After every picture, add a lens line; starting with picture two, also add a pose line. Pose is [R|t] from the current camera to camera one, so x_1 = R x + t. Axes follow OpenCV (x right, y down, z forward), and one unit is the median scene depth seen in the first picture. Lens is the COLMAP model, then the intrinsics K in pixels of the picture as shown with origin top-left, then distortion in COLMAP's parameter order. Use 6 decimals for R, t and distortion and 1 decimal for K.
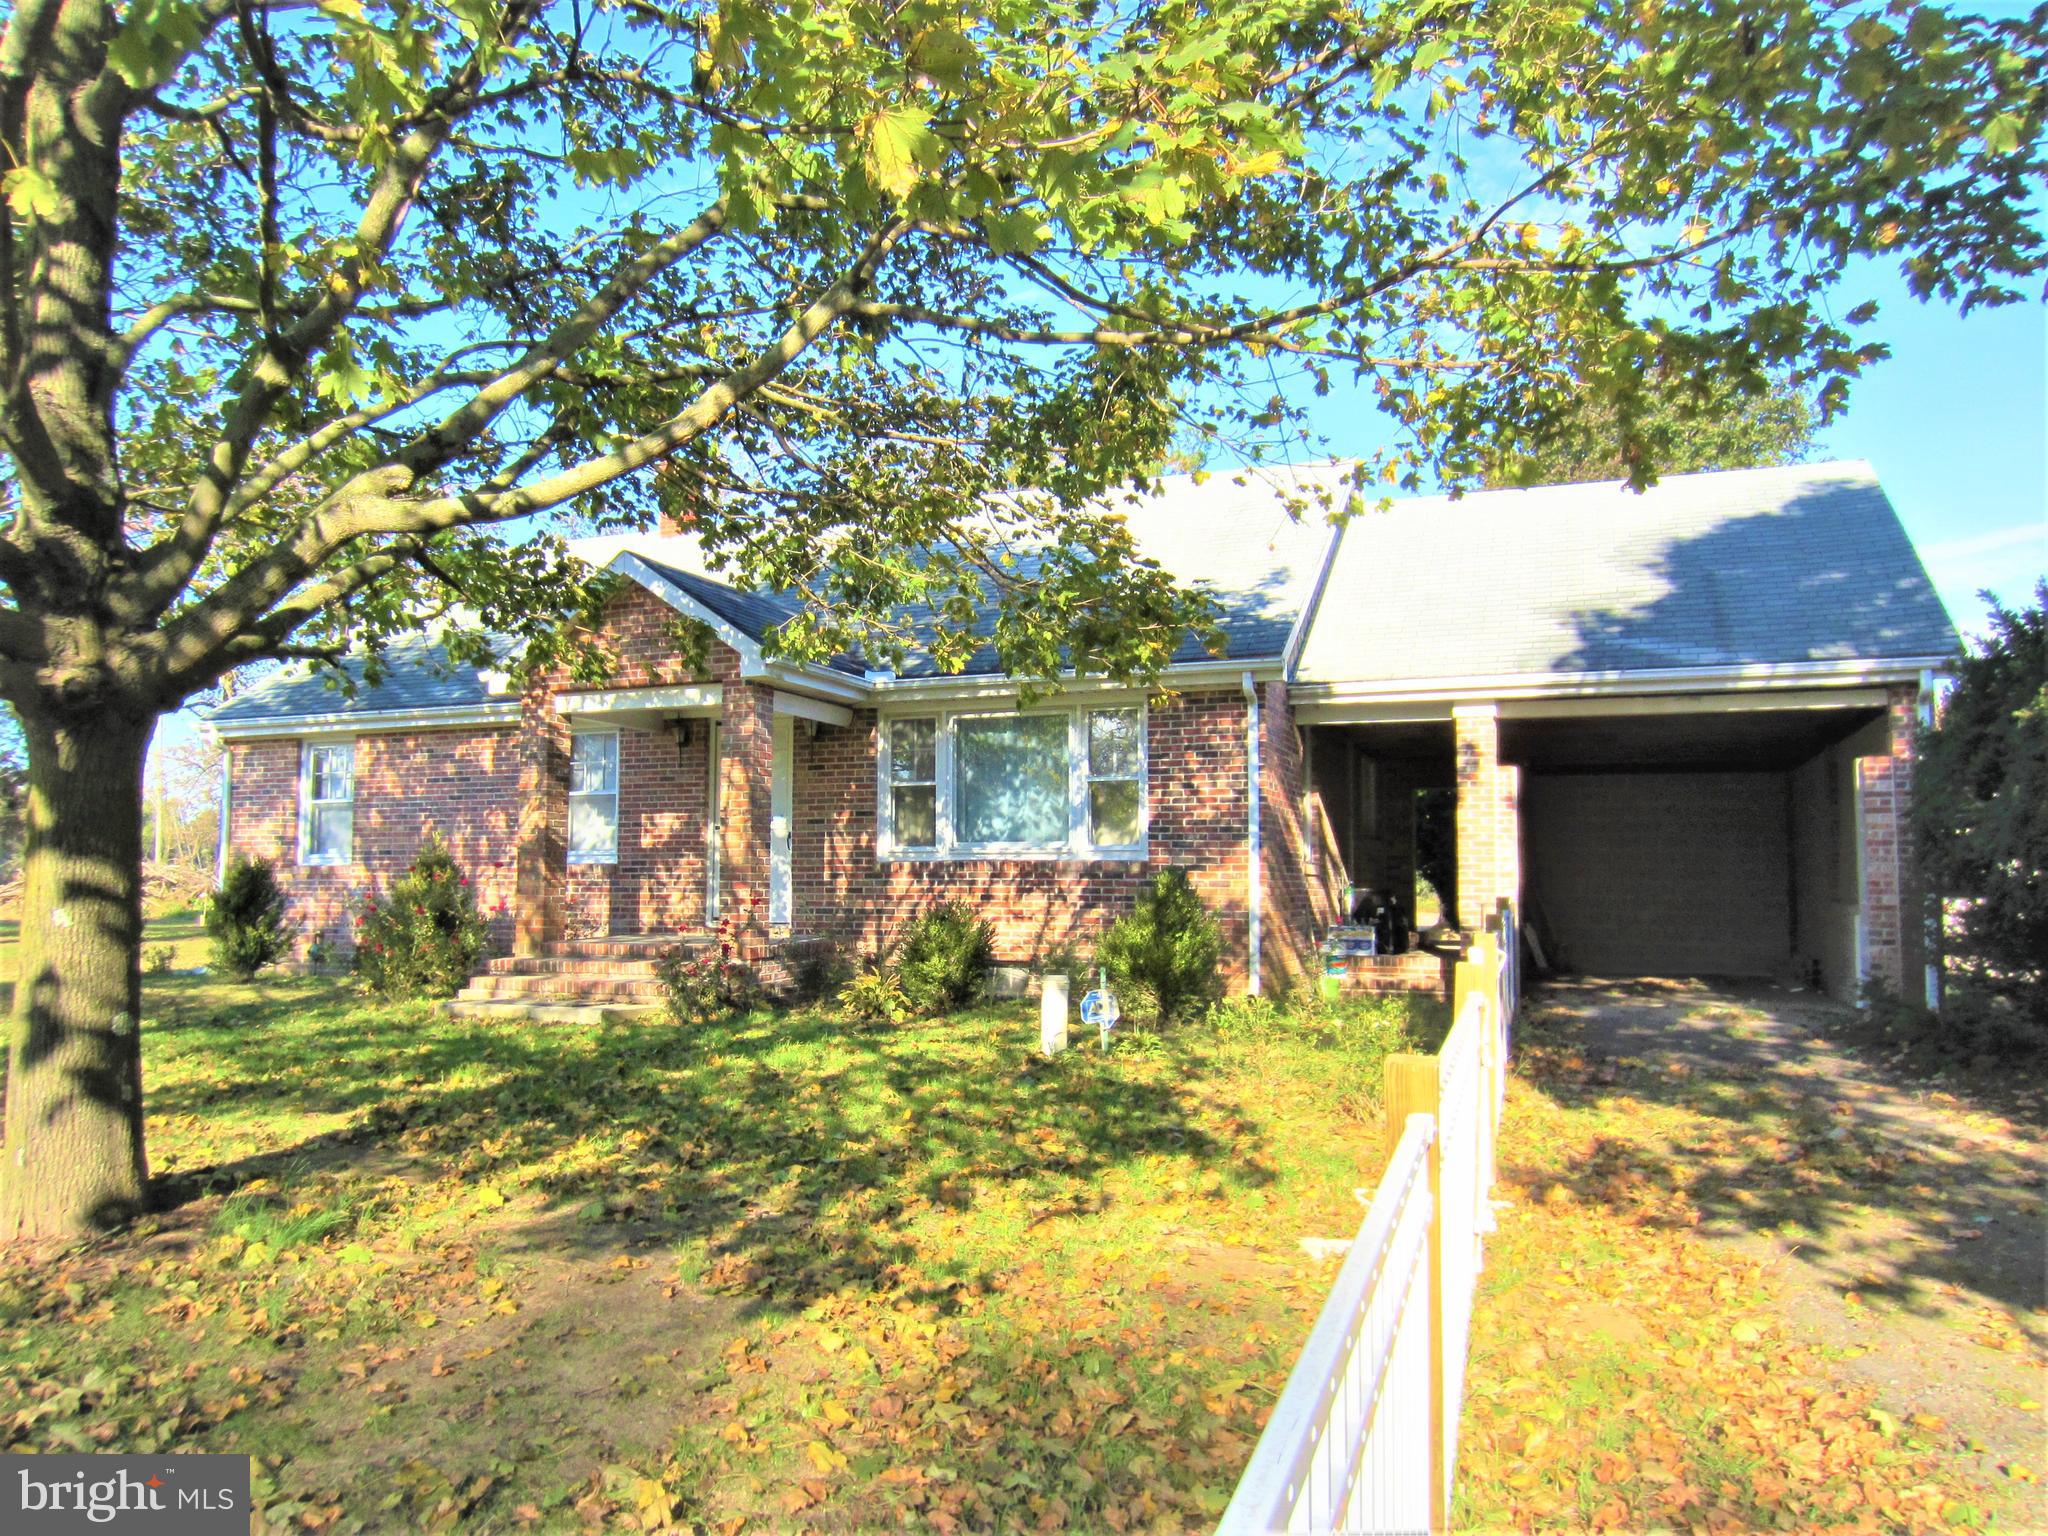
lens RADIAL K [[1476.6, 0, 1024.0], [0, 1476.6, 768.0], [0, 0, 1]] dist [-0.015663, -0.002211]
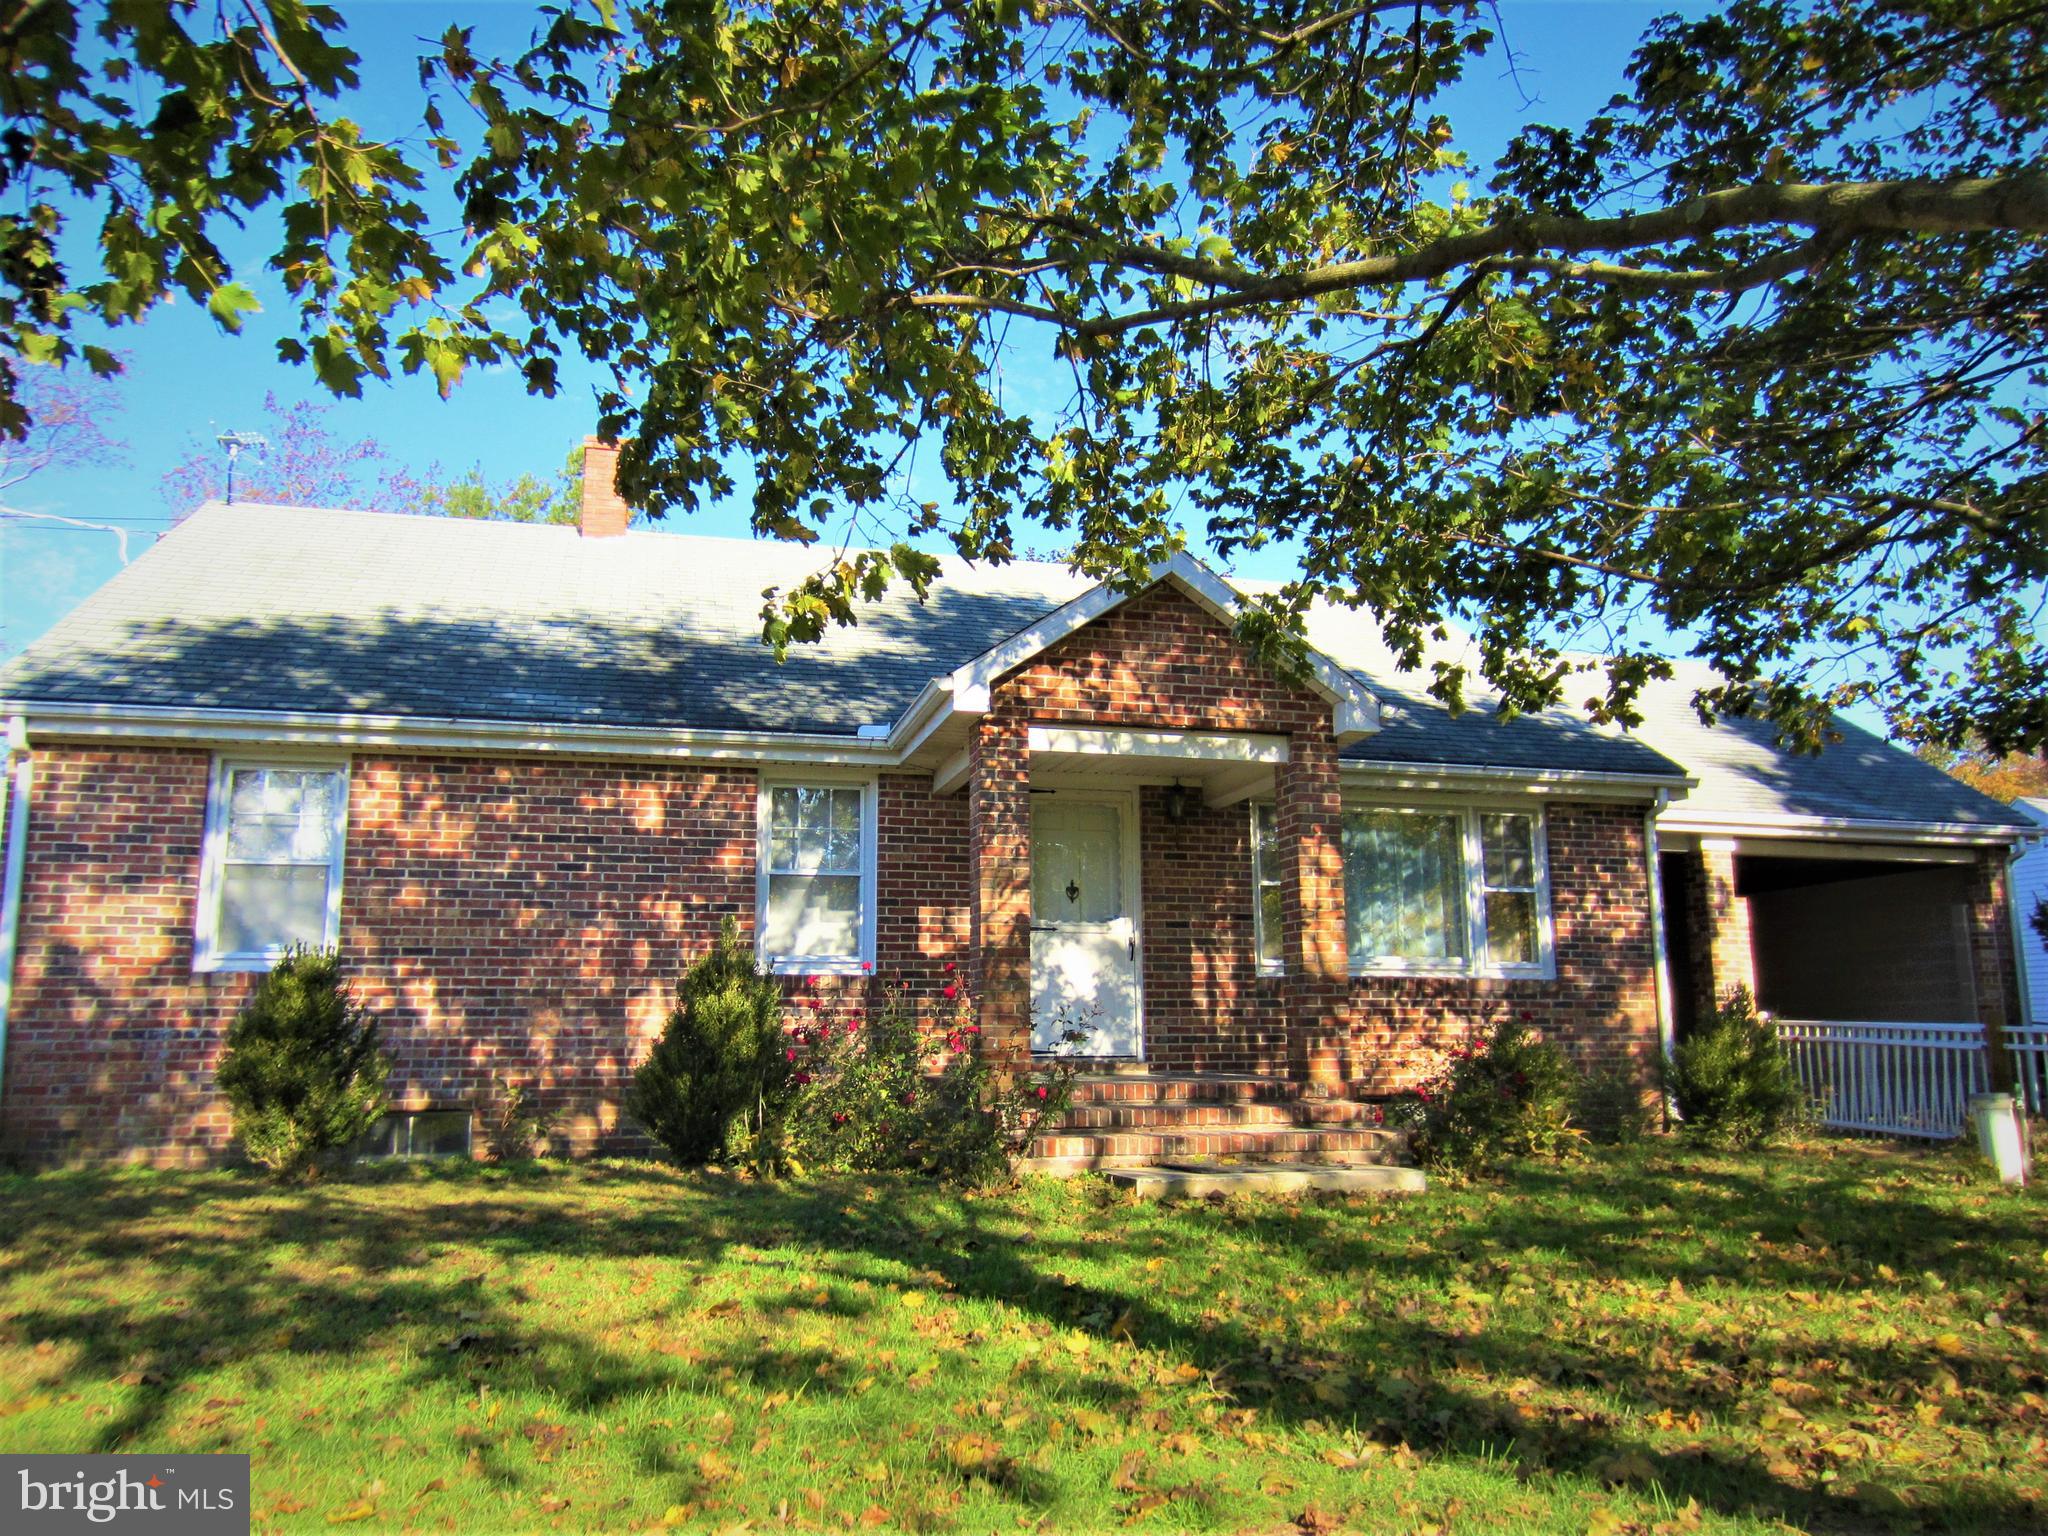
lens RADIAL K [[1476.6, 0, 1024.0], [0, 1476.6, 768.0], [0, 0, 1]] dist [-0.015663, -0.002211]
pose [[0.804238, 0.099445, 0.585928, -0.716844], [-0.047372, 0.993491, -0.103596, 0.039419], [-0.592416, 0.055559, 0.803714, 0.444698]]
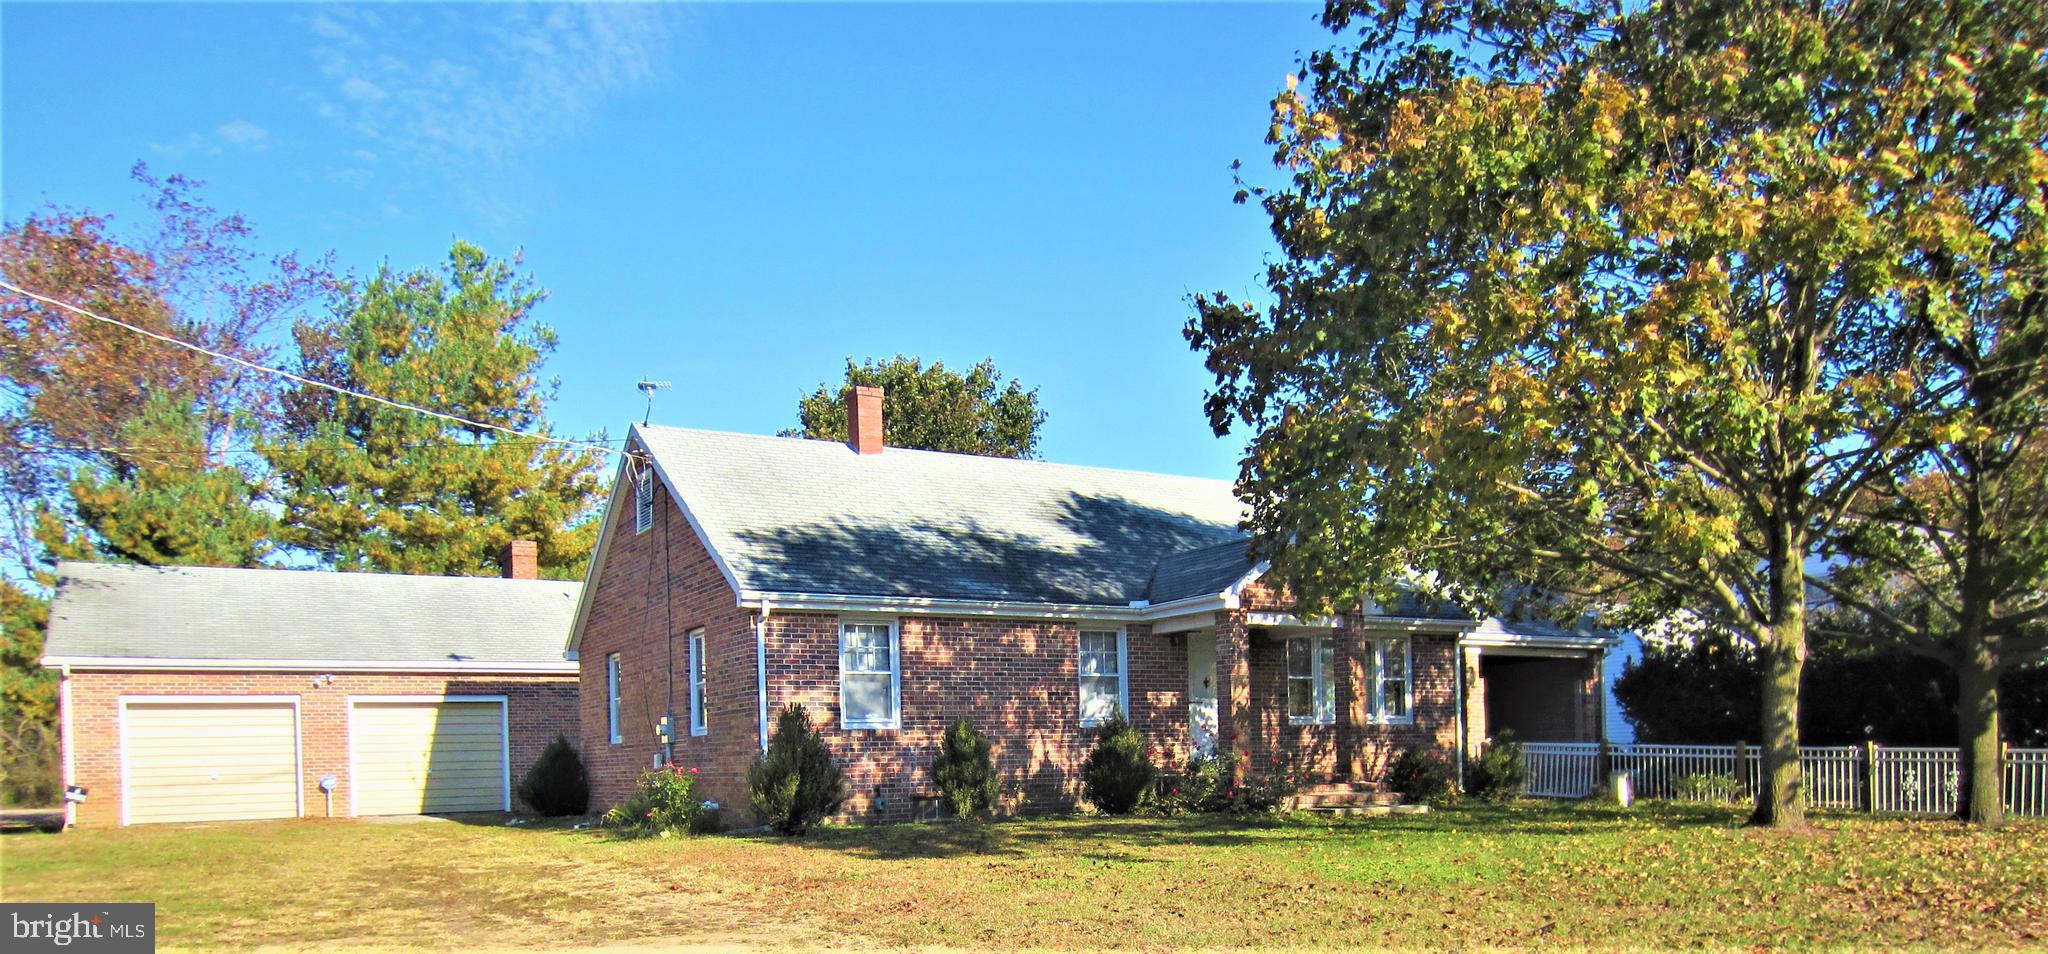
lens RADIAL K [[1664.3, 0, 1024.0], [0, 1664.3, 477.0], [0, 0, 1]] dist [0.005844, 0.000474]
pose [[0.593433, 0.124520, 0.795193, -1.824791], [-0.045805, 0.991584, -0.121089, 0.029034], [-0.803579, 0.035435, 0.594142, 0.155382]]
